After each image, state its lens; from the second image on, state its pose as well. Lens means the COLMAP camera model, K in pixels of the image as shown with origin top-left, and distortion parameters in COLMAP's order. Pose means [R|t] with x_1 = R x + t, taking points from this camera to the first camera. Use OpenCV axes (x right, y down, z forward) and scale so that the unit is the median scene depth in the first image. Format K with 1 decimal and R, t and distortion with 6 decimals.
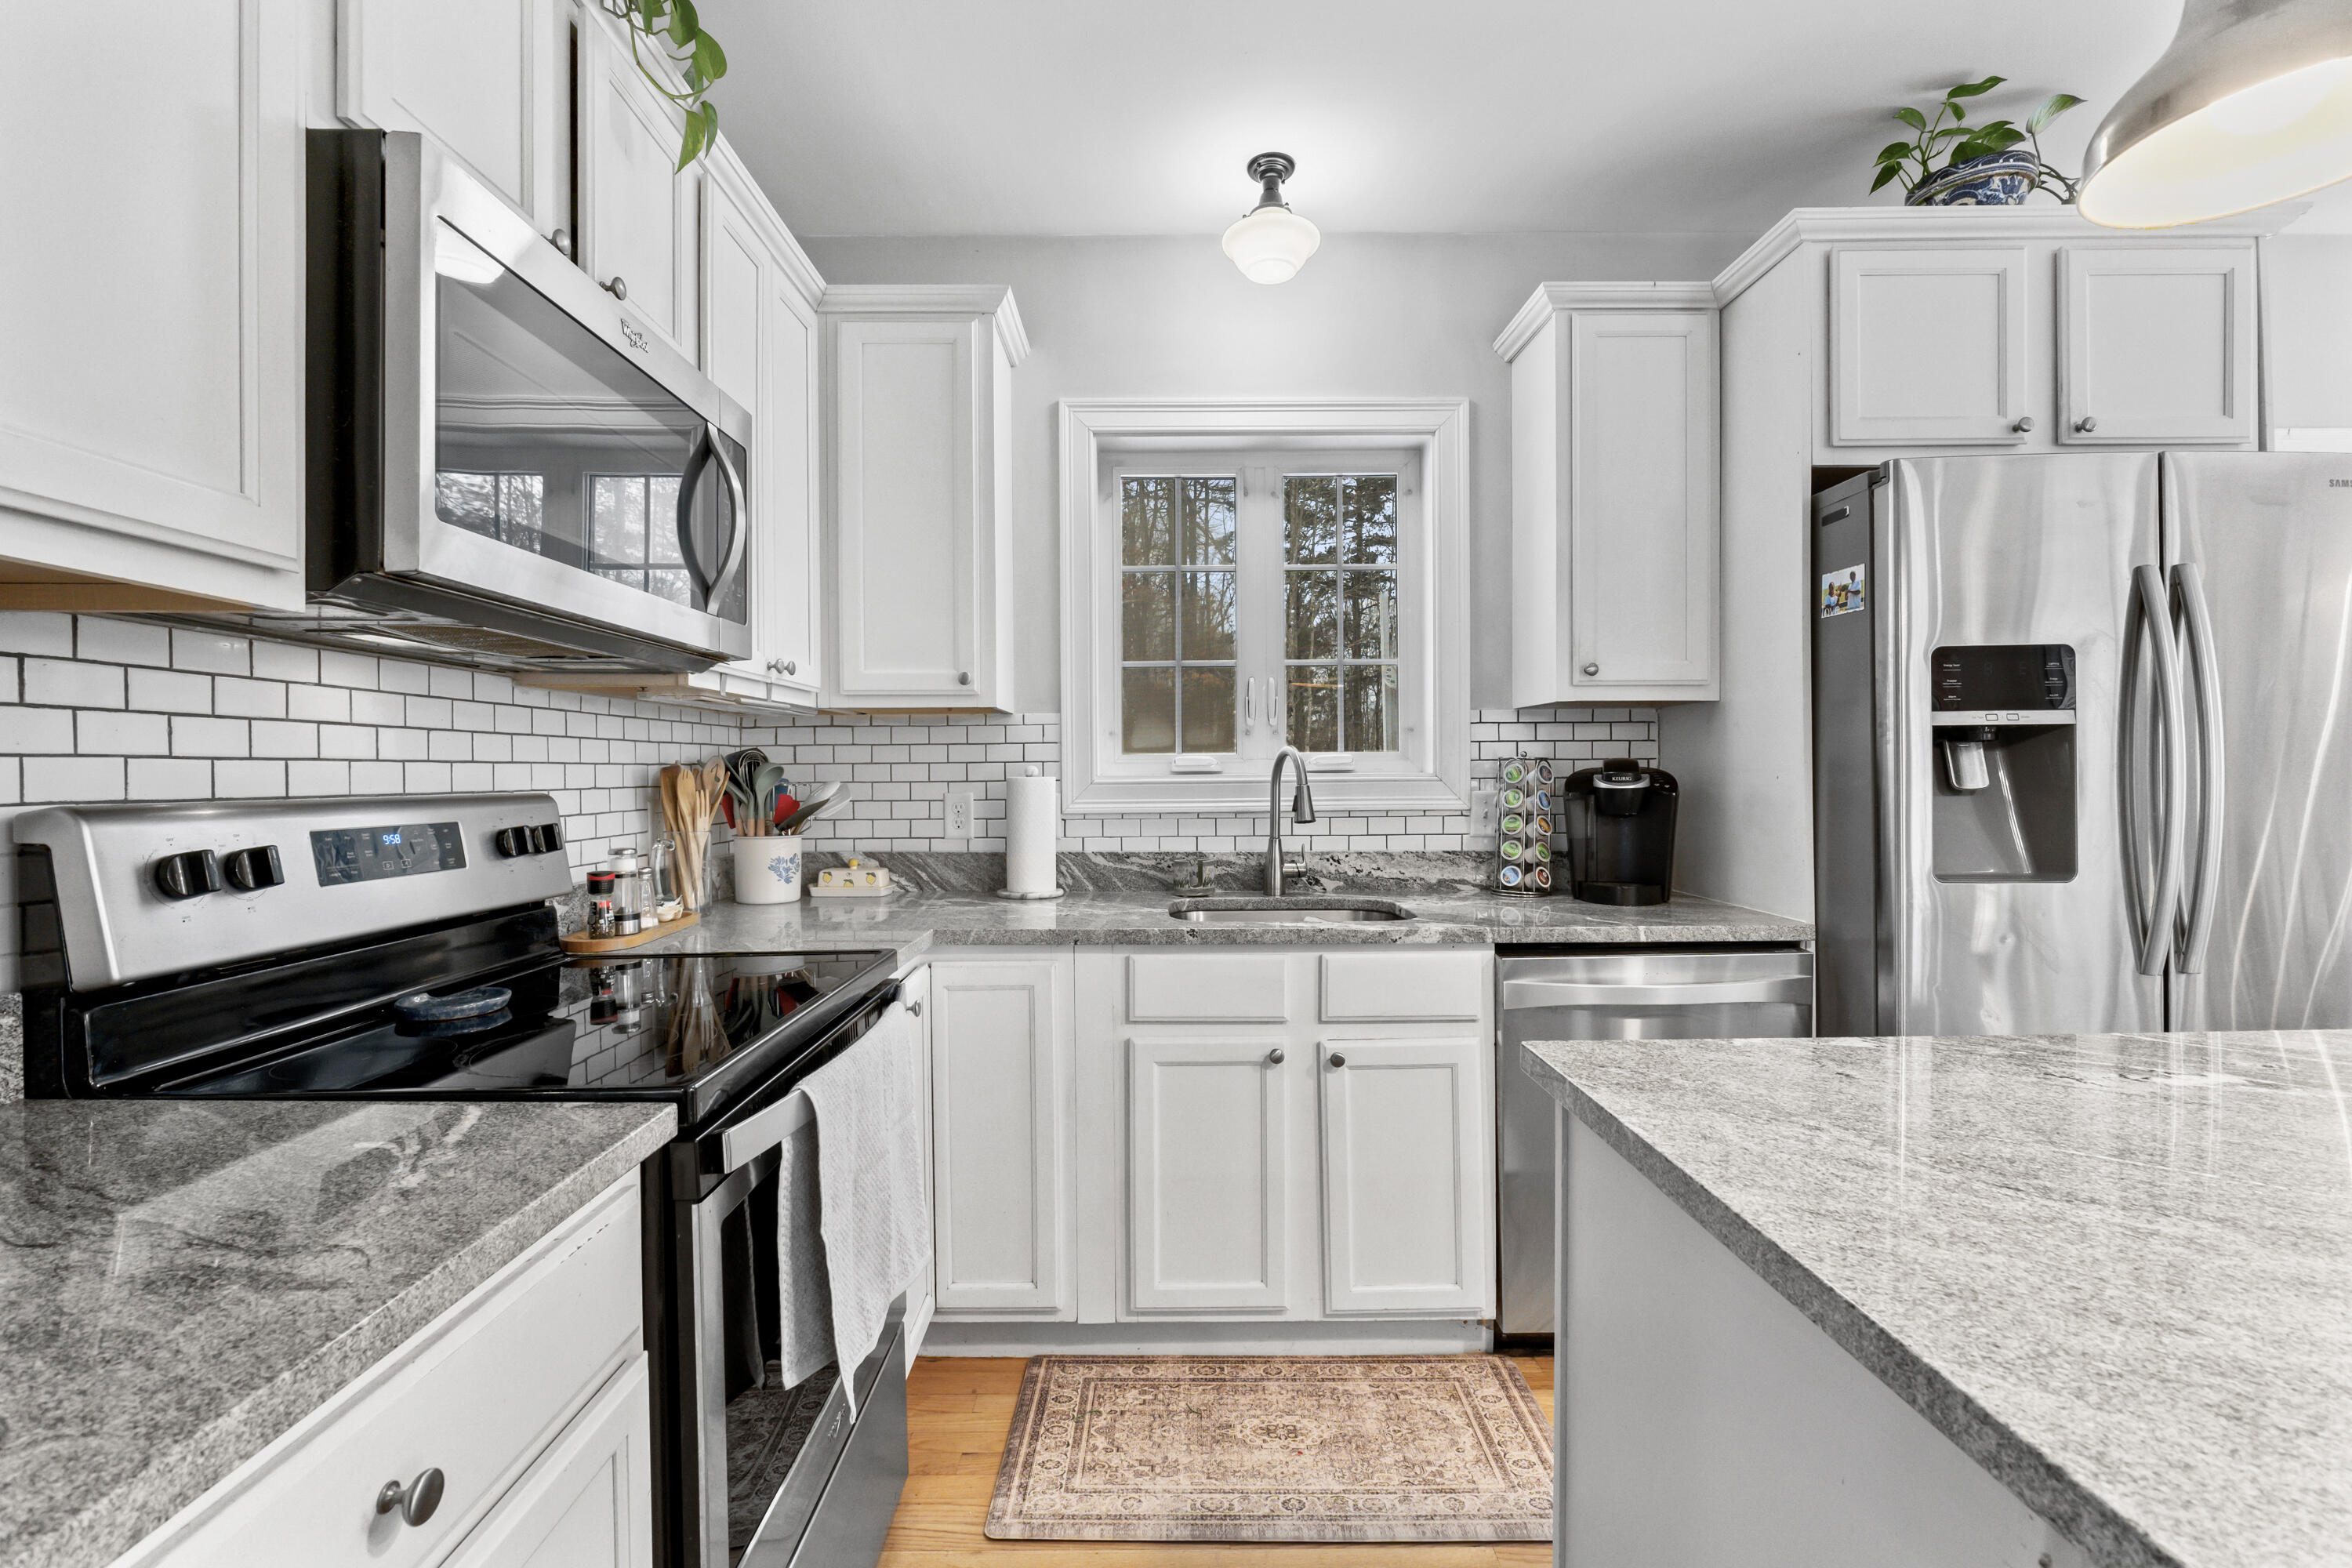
lens RADIAL K [[1024.6, 0, 1169.5], [0, 1024.6, 778.4], [0, 0, 1]] dist [-0.009805, -0.000216]
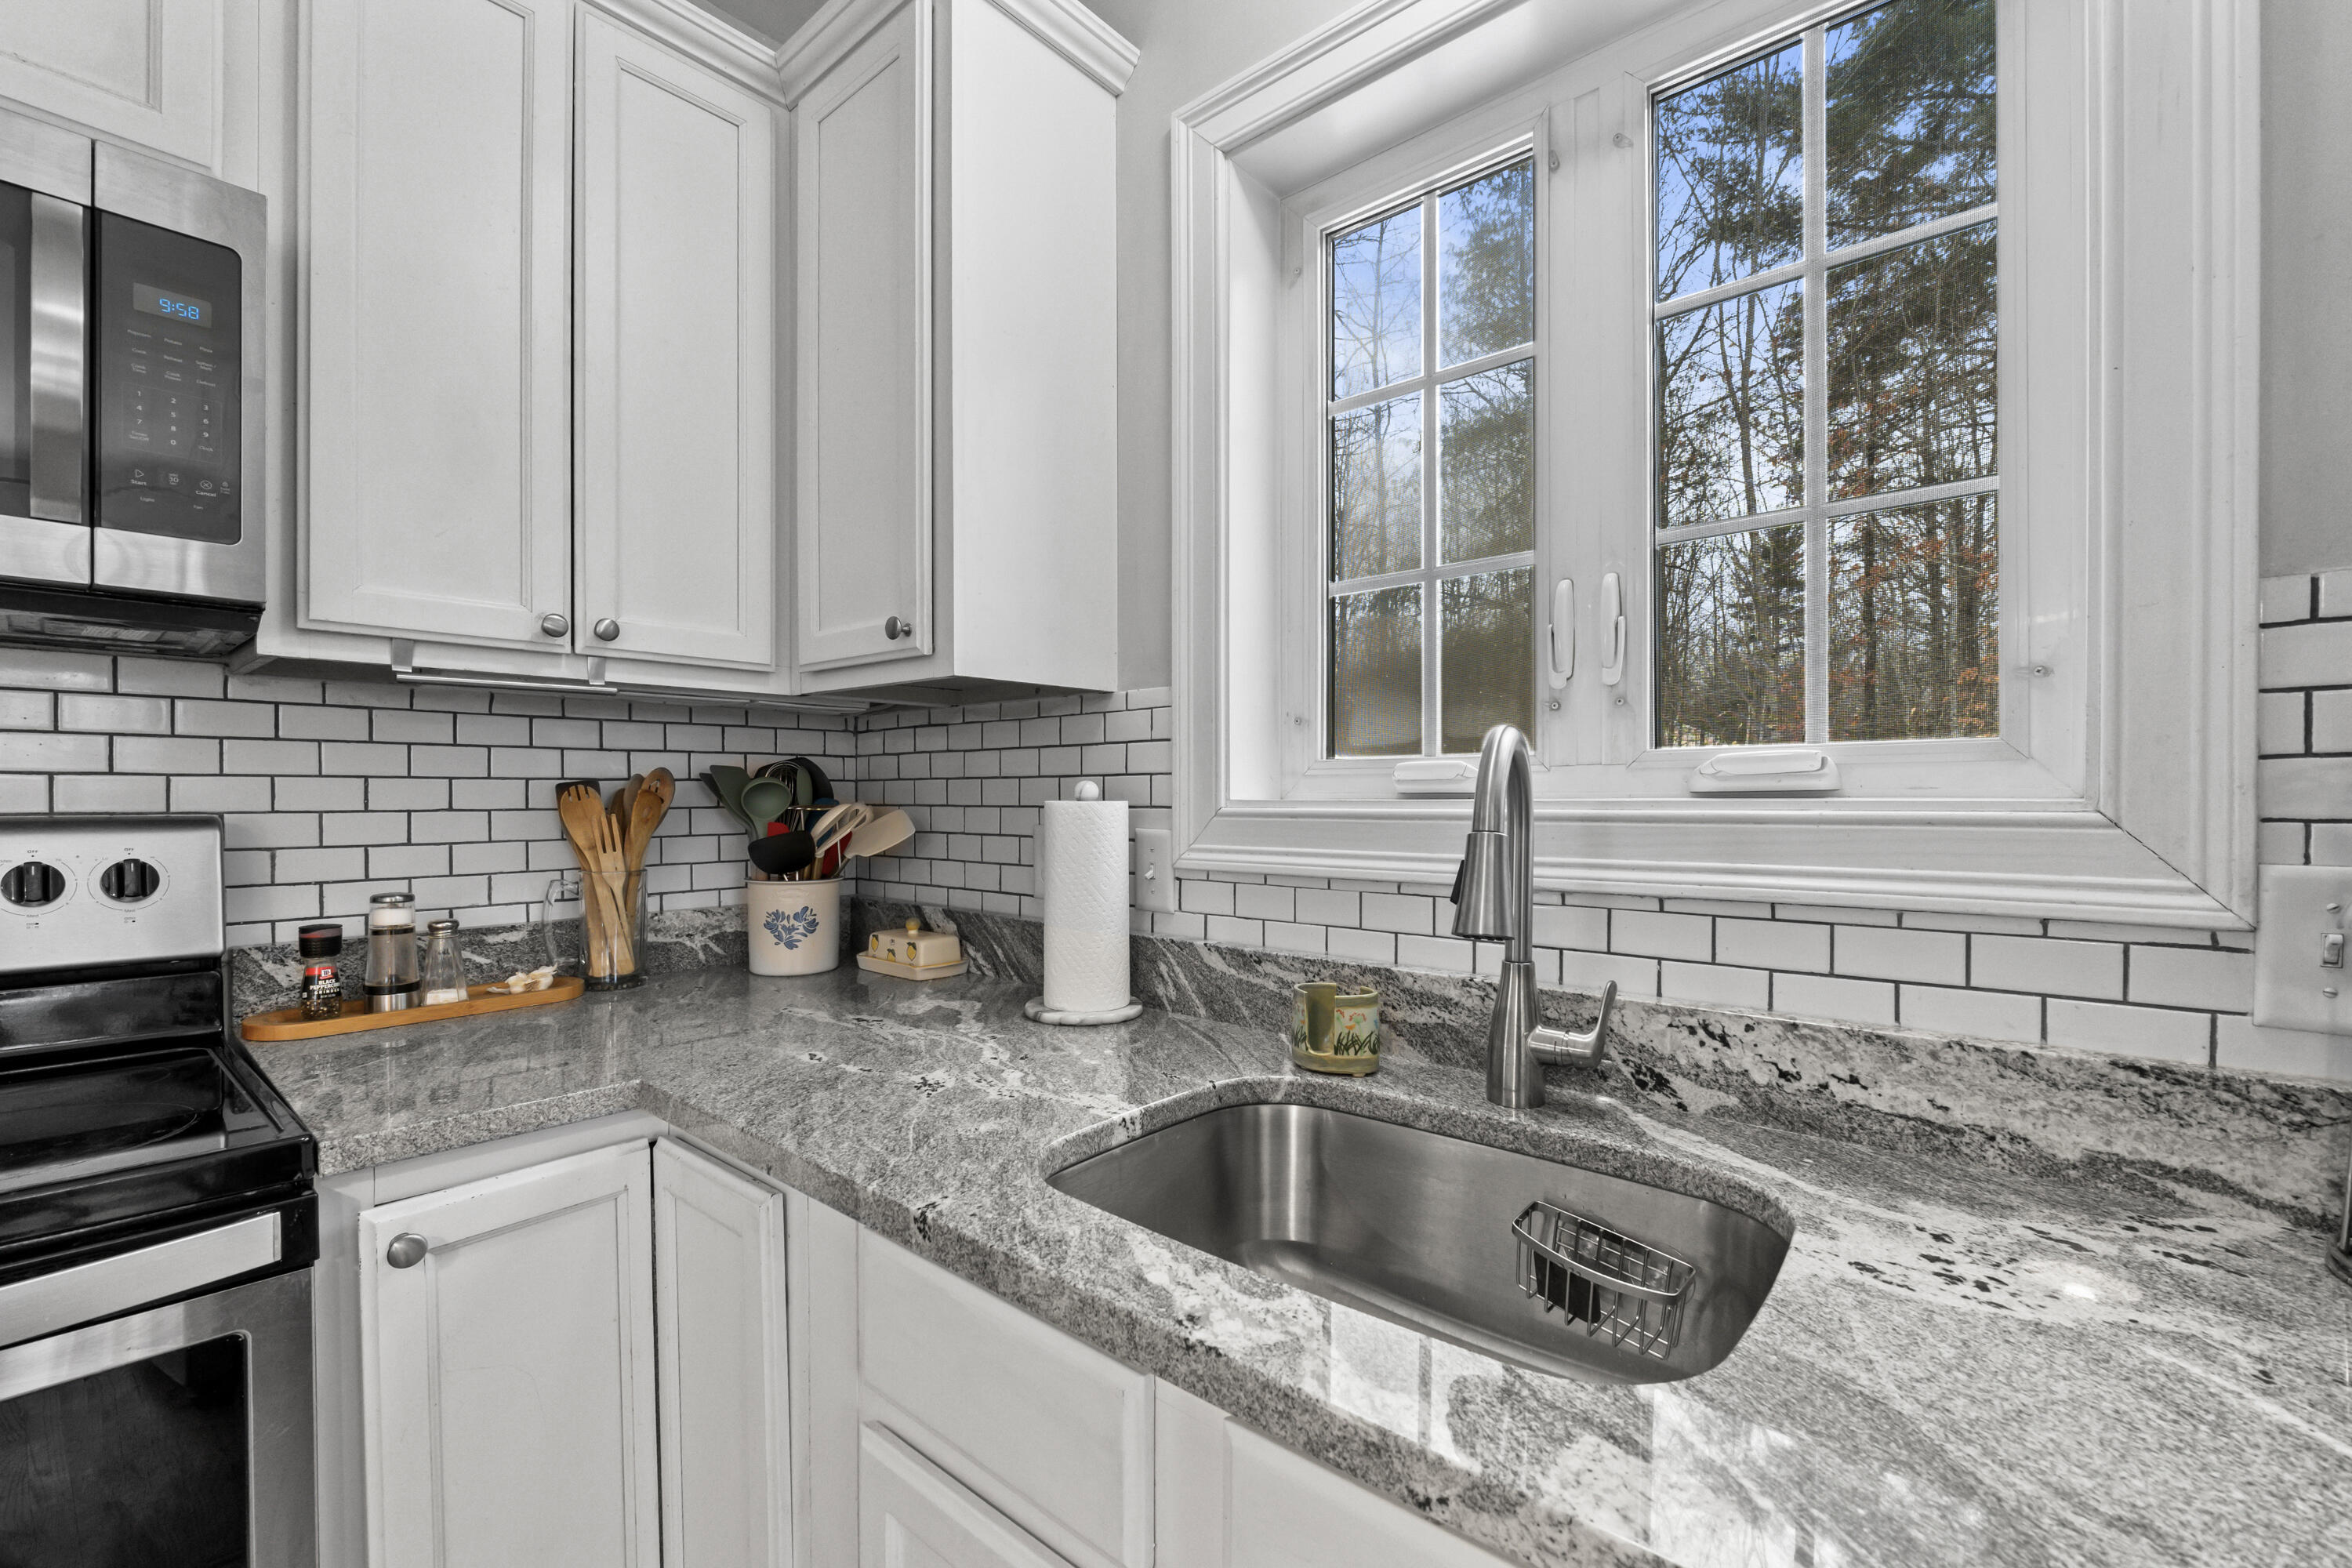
lens RADIAL K [[992.5, 0, 1182.2], [0, 992.5, 804.6], [0, 0, 1]] dist [-0.008911, -0.000004]
pose [[0.755216, 0.013742, -0.655332, 0.279089], [-0.009920, 0.999905, 0.009536, -0.005507], [0.655401, -0.000701, 0.755280, 0.673473]]
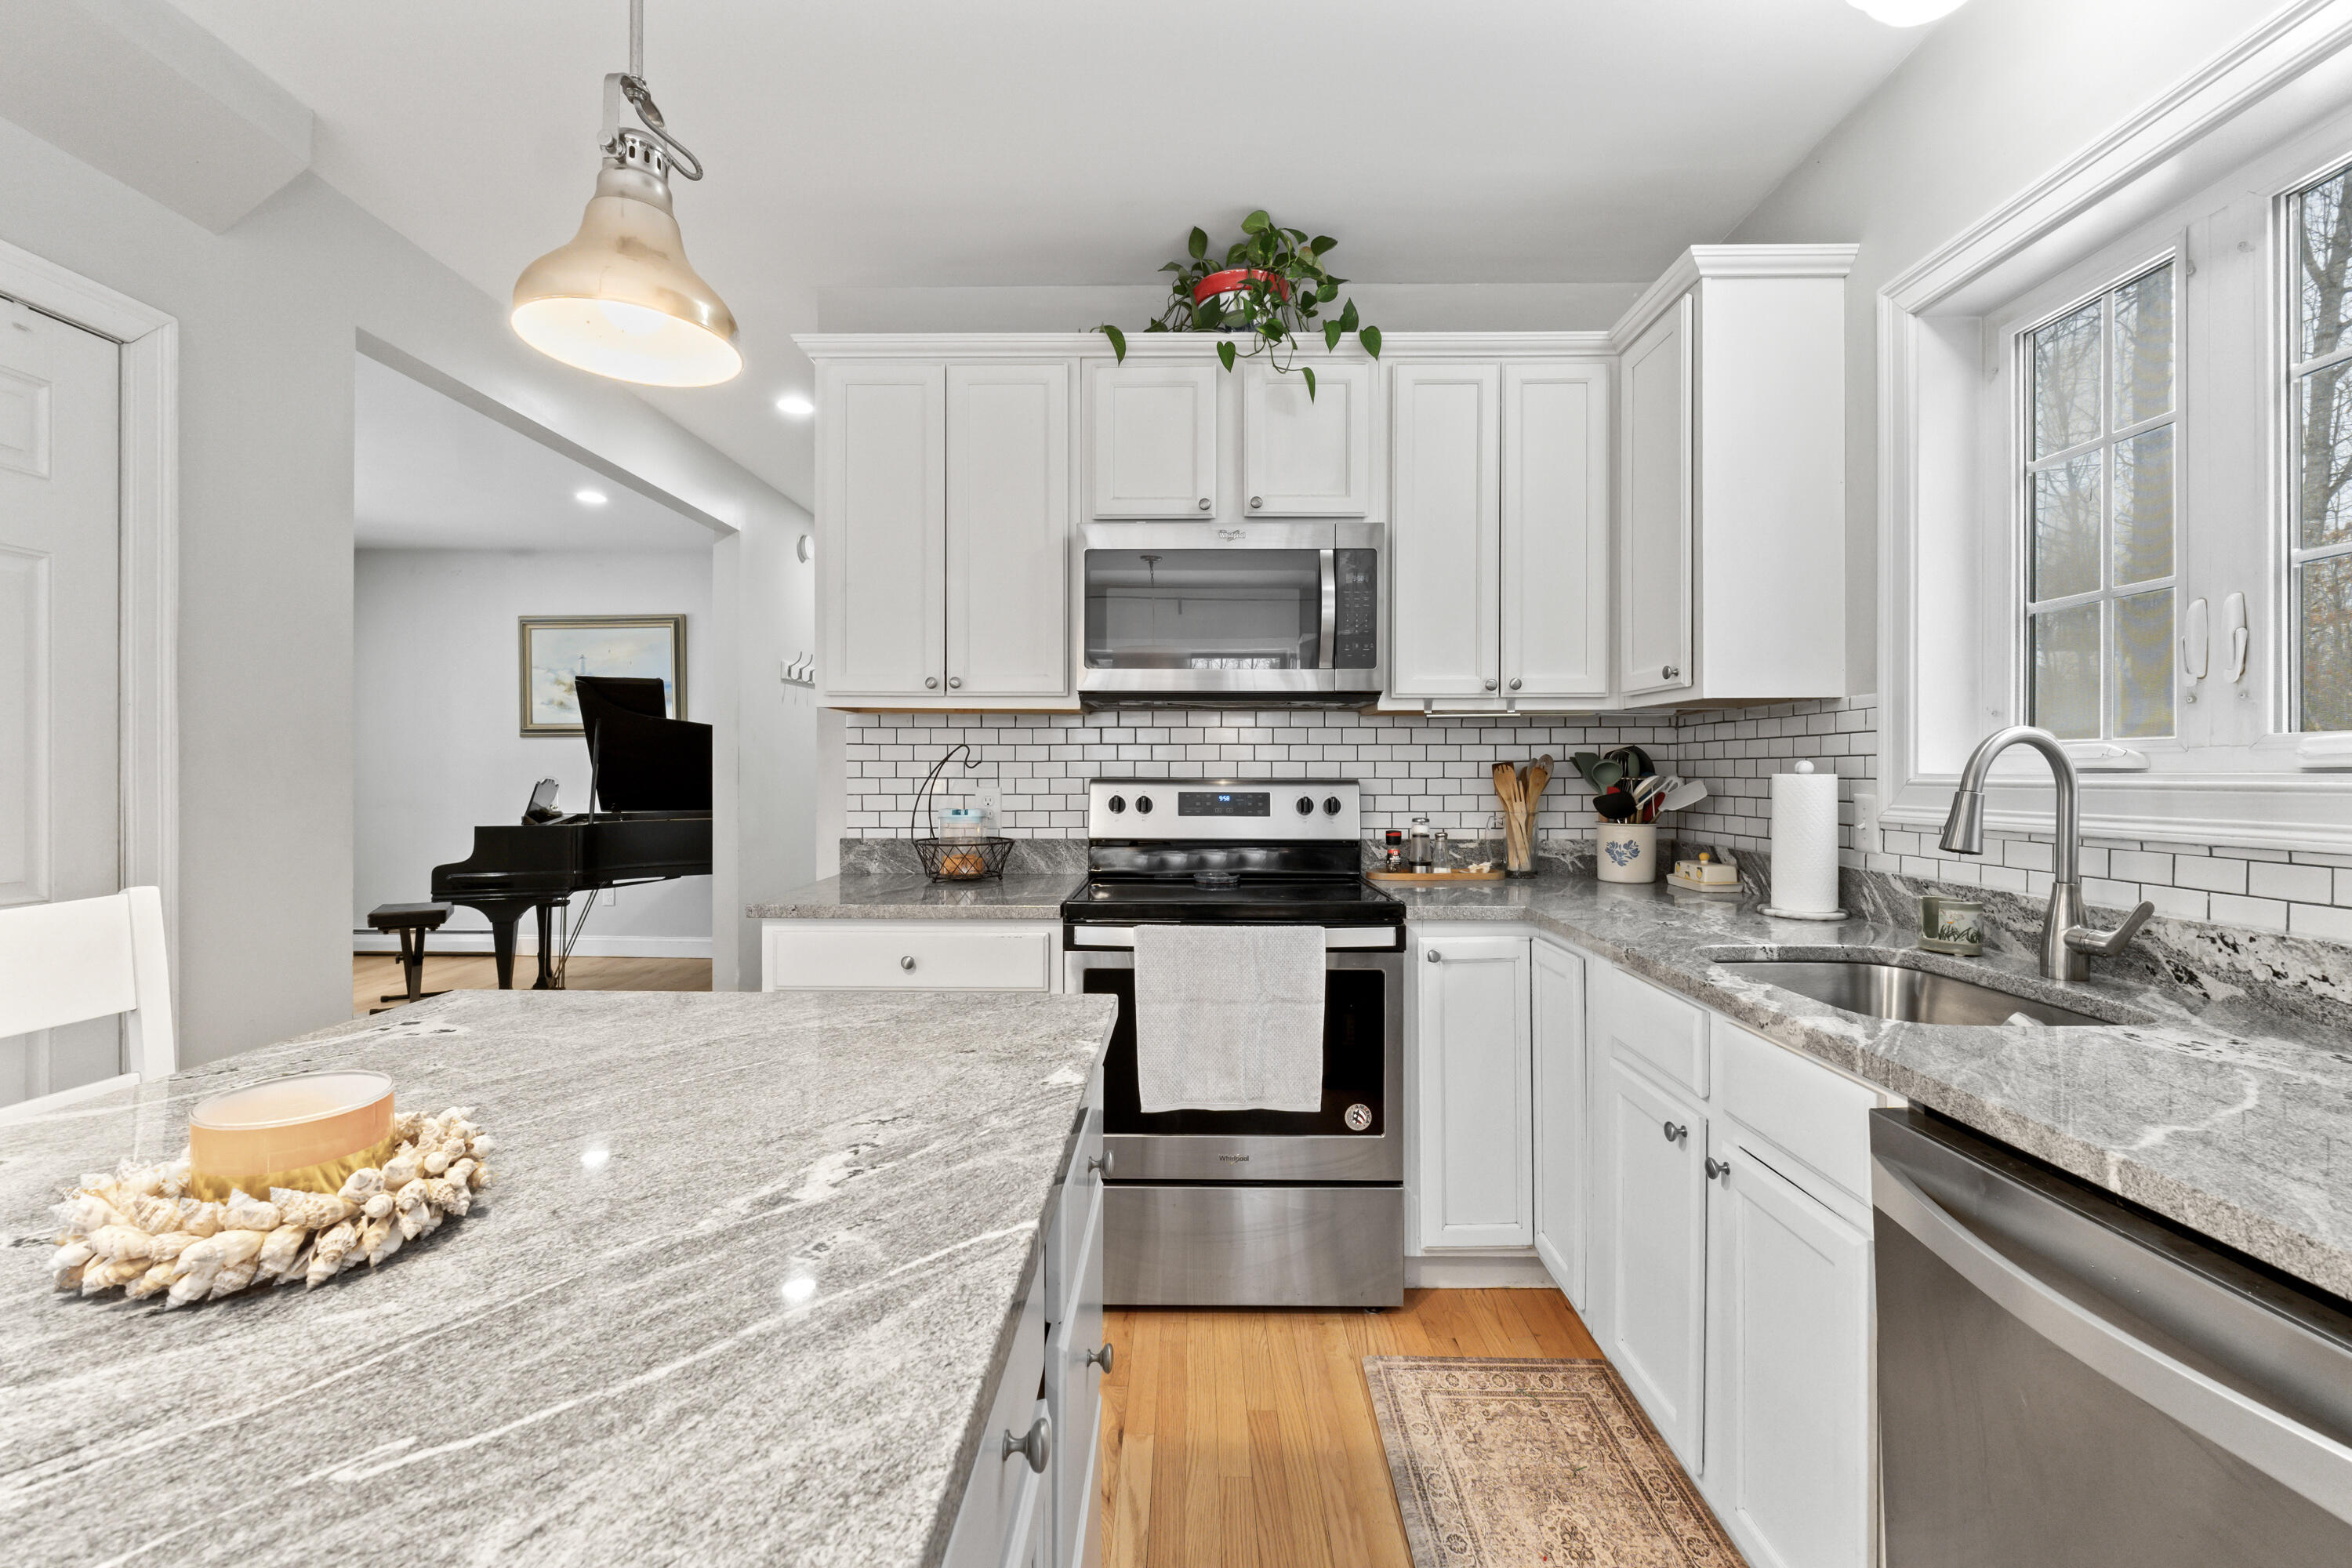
lens RADIAL K [[995.0, 0, 1173.9], [0, 995.0, 772.3], [0, 0, 1]] dist [0.000206, -0.000254]
pose [[-0.025303, 0.009647, -0.999633, 0.749480], [-0.006106, 0.999933, 0.009805, -0.008376], [0.999661, 0.006352, -0.025242, 0.541748]]
